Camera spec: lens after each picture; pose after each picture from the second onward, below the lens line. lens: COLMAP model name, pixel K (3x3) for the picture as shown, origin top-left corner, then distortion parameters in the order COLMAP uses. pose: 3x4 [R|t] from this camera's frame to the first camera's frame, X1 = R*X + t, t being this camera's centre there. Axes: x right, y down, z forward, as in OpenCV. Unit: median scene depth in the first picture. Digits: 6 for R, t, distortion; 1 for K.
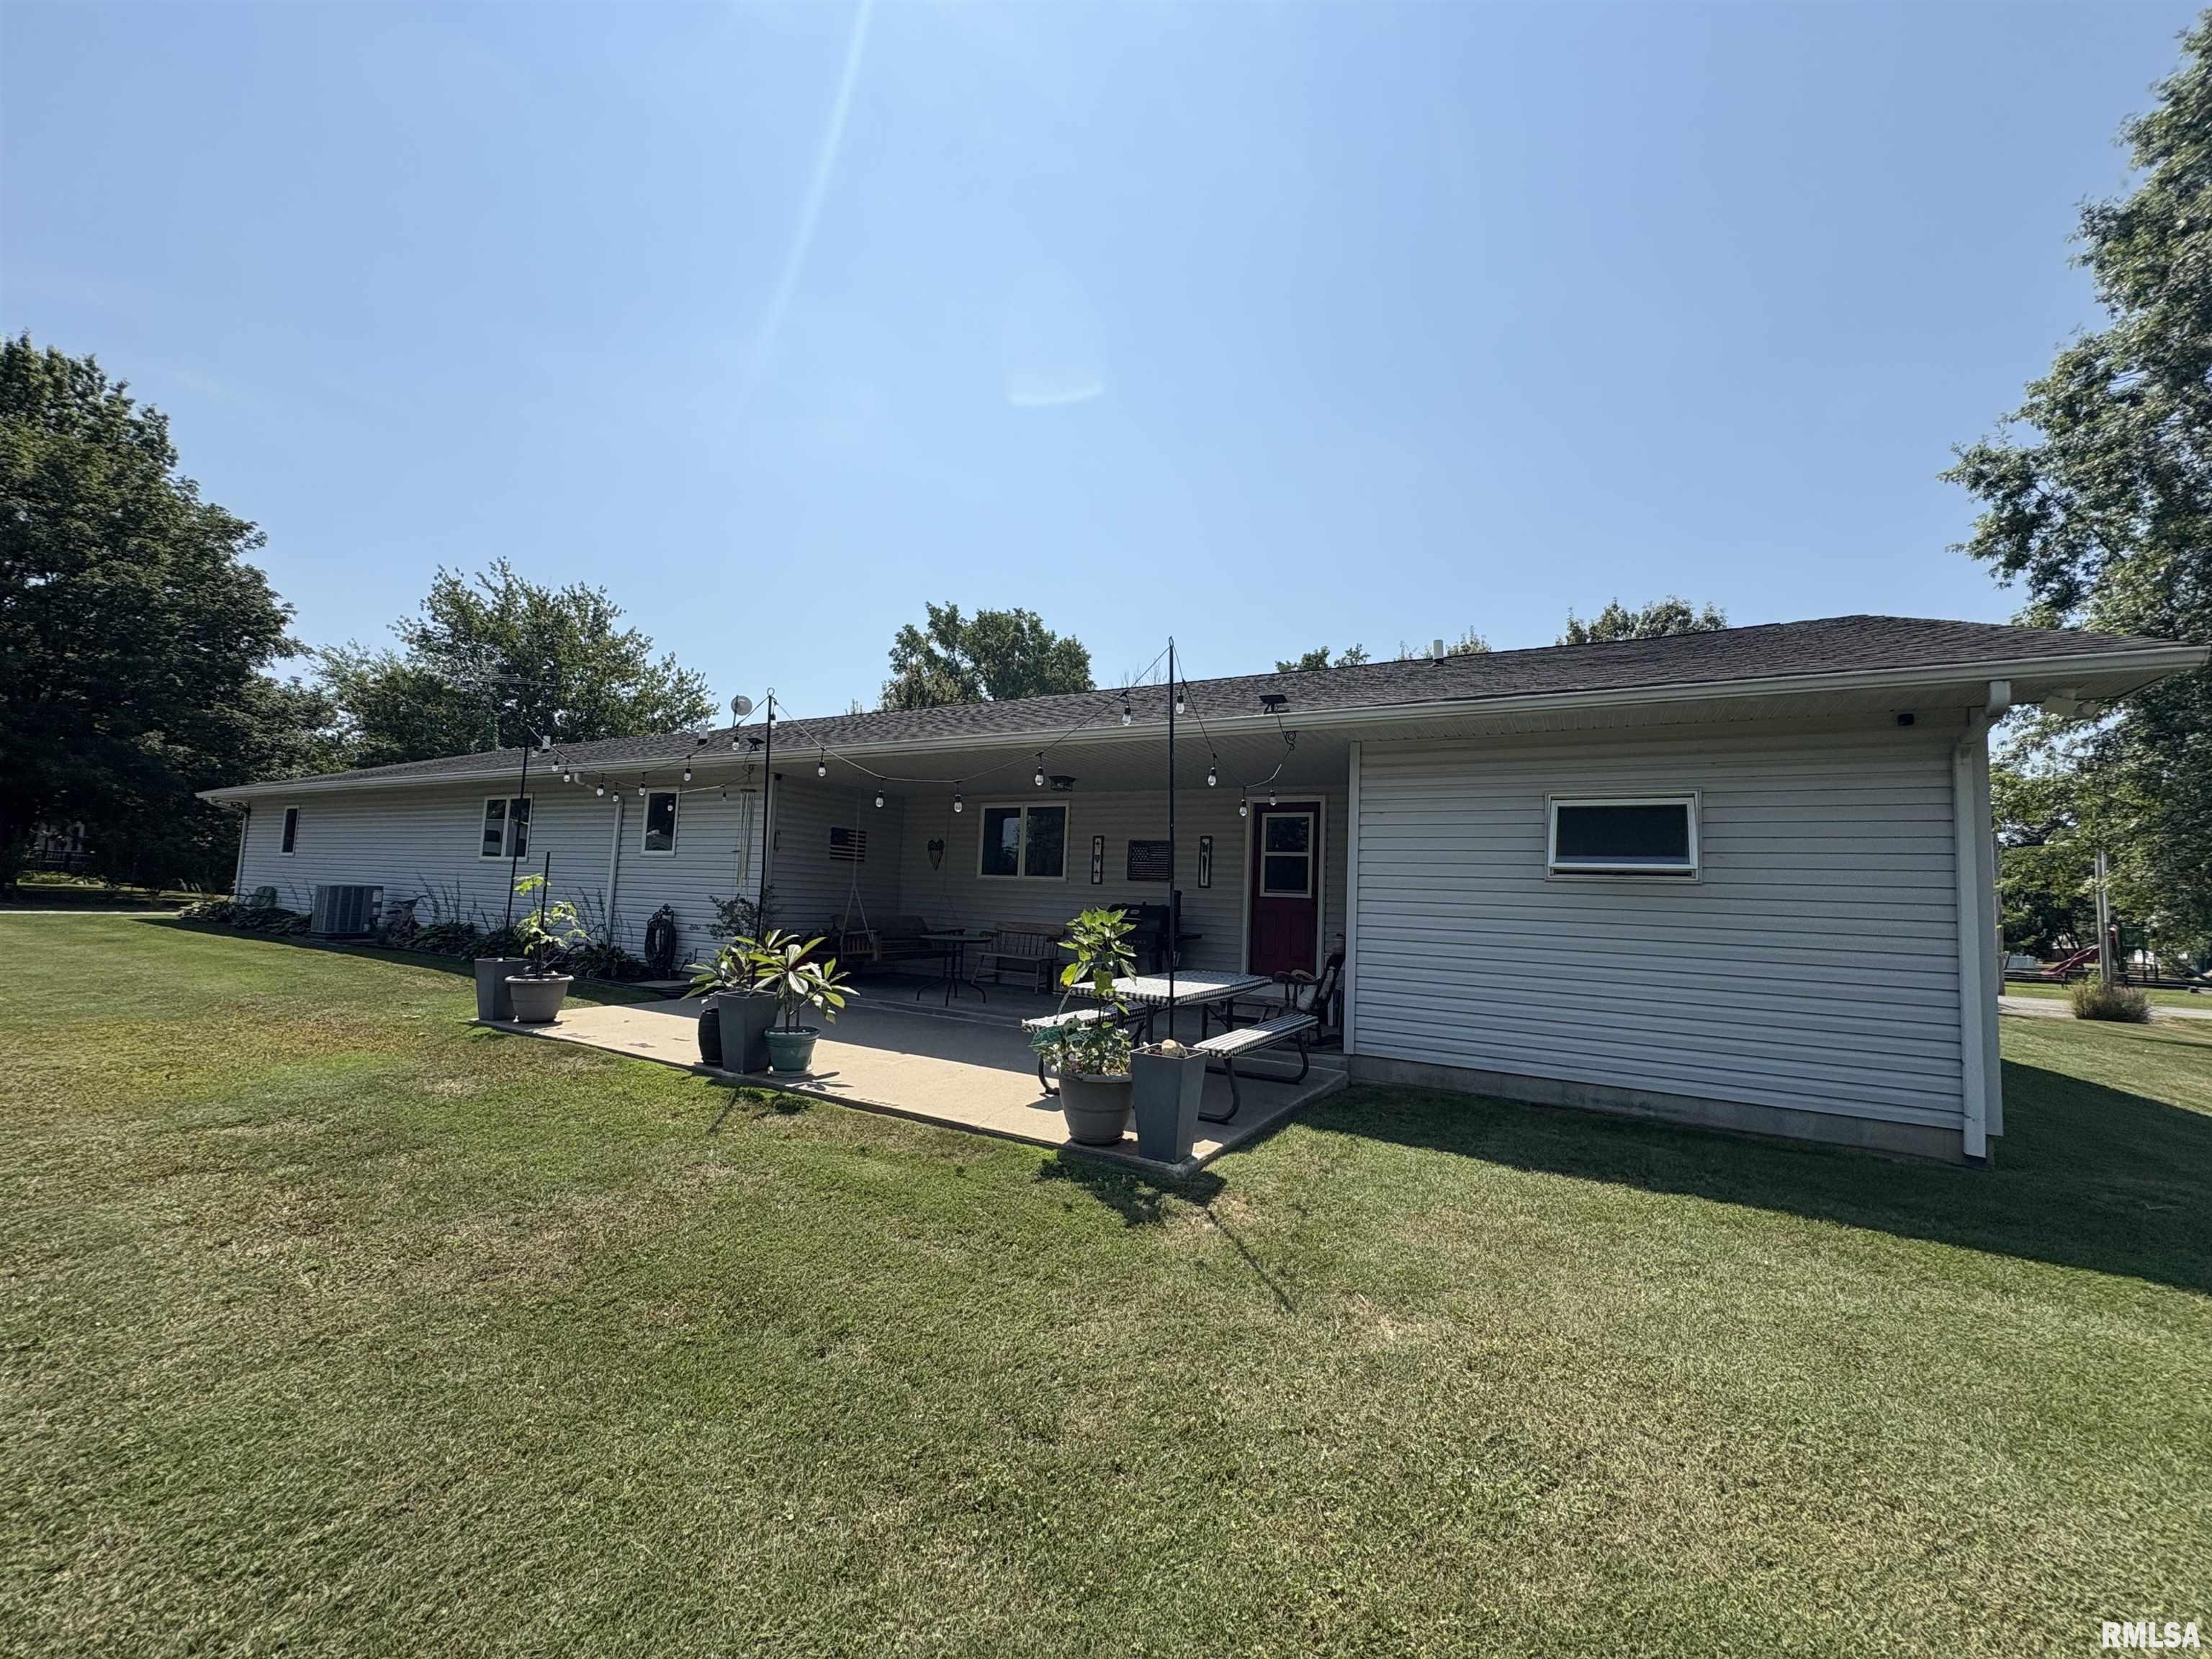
lens RADIAL K [[883.4, 0, 1096.3], [0, 883.4, 840.1], [0, 0, 1]] dist [-0.002199, -0.000786]
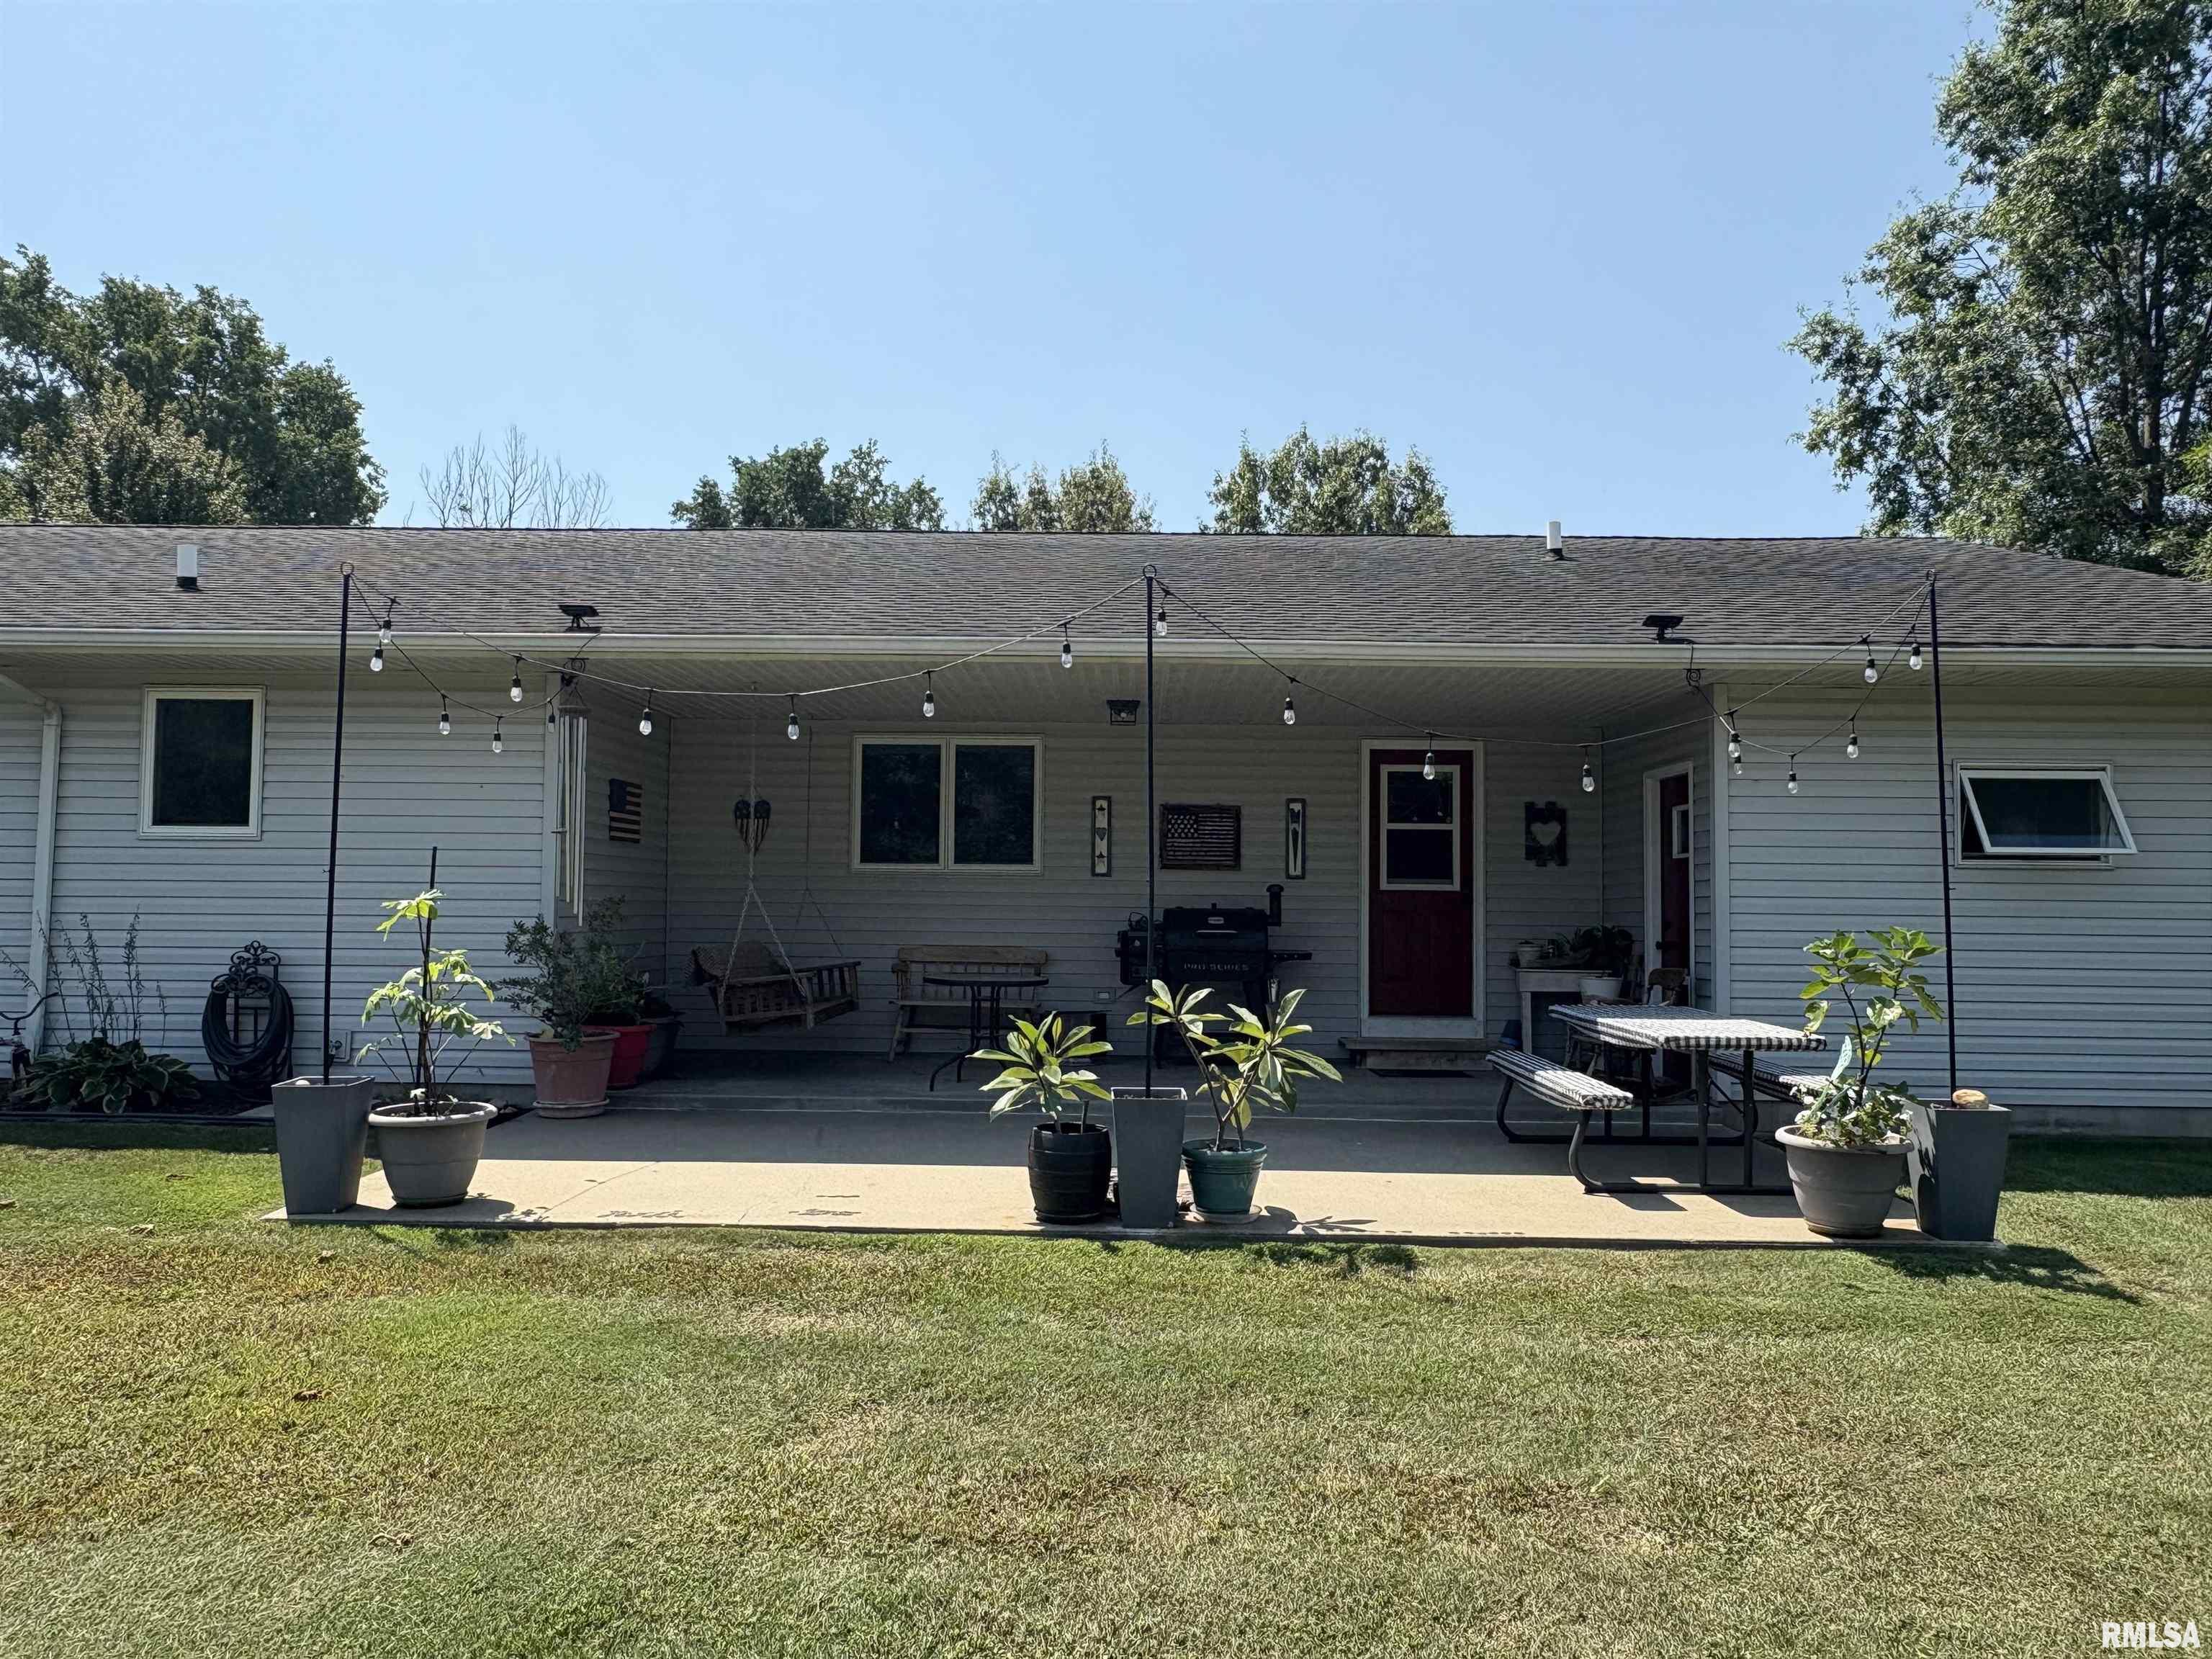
lens RADIAL K [[1565.1, 0, 1100.1], [0, 1565.1, 833.2], [0, 0, 1]] dist [0.002242, 0.000857]
pose [[0.870816, -0.012059, 0.491461, -0.500857], [-0.008165, 0.999206, 0.038984, -0.020143], [-0.491541, -0.037960, 0.870027, 0.064700]]
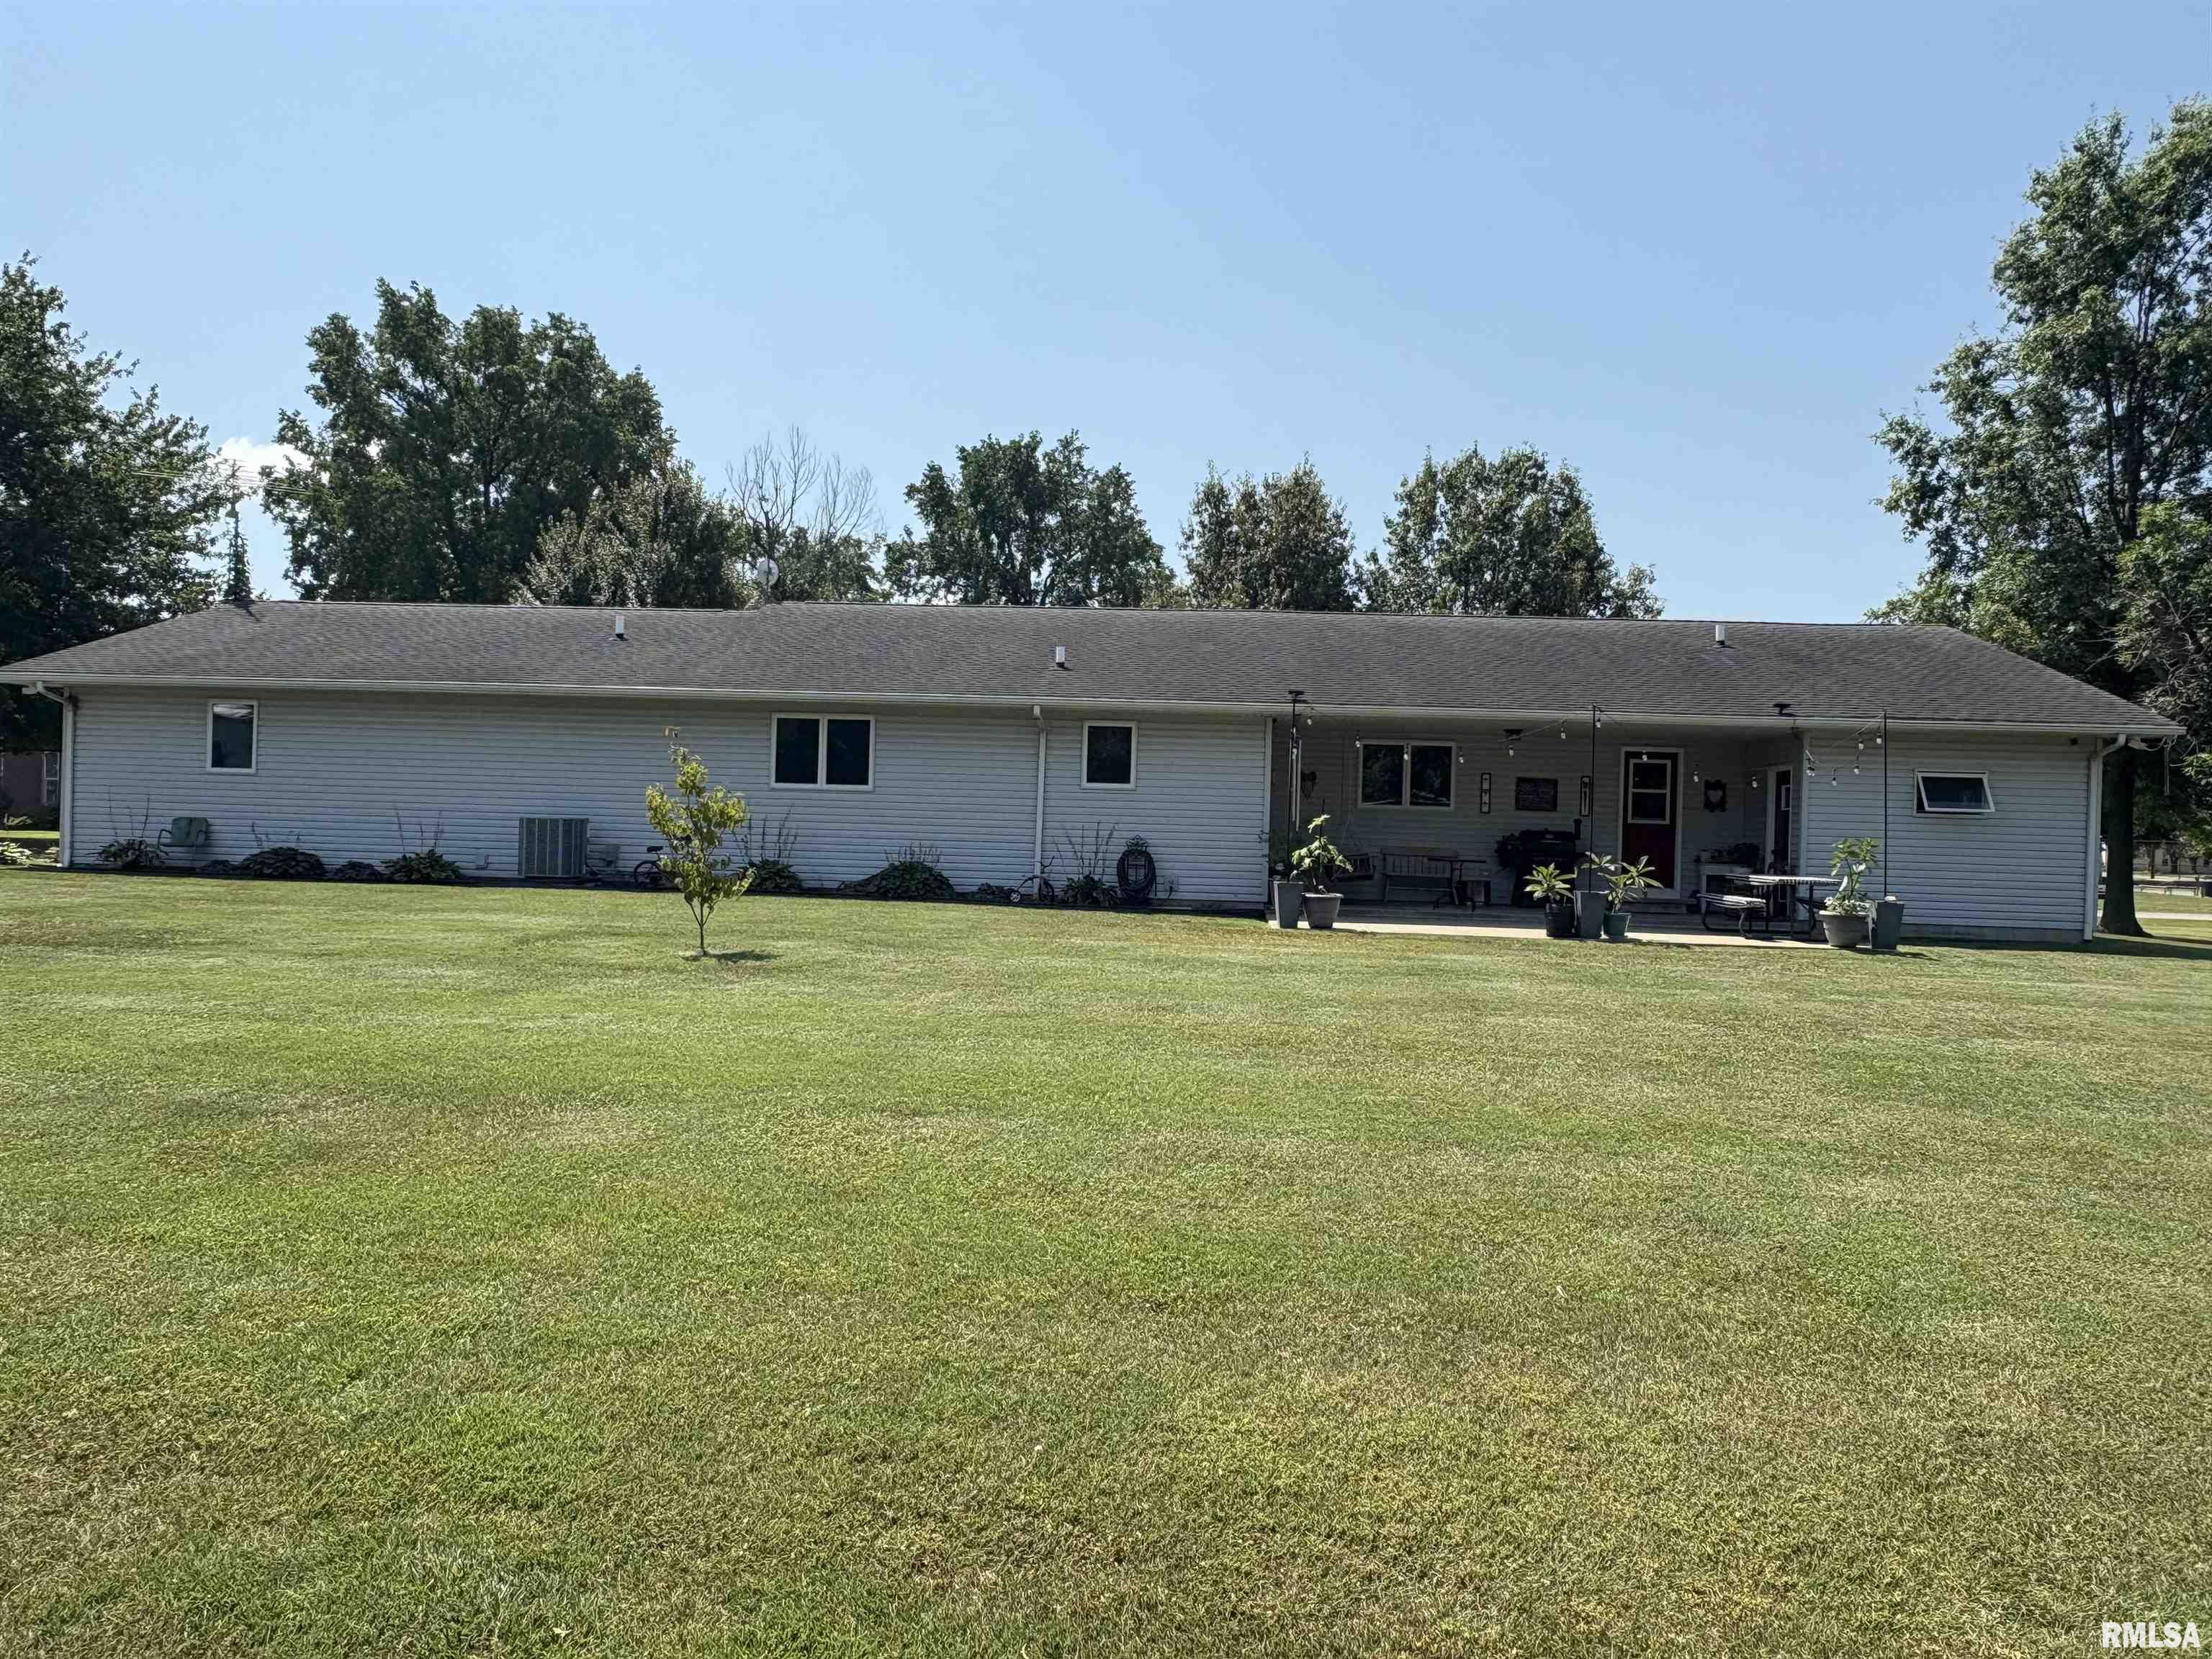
lens RADIAL K [[1565.1, 0, 1106.0], [0, 1565.1, 838.6], [0, 0, 1]] dist [0.002242, 0.000857]
pose [[0.893710, -0.017842, 0.448291, -1.338677], [-0.022718, 0.996127, 0.084937, -0.080116], [-0.448070, -0.086094, 0.889843, -0.625998]]
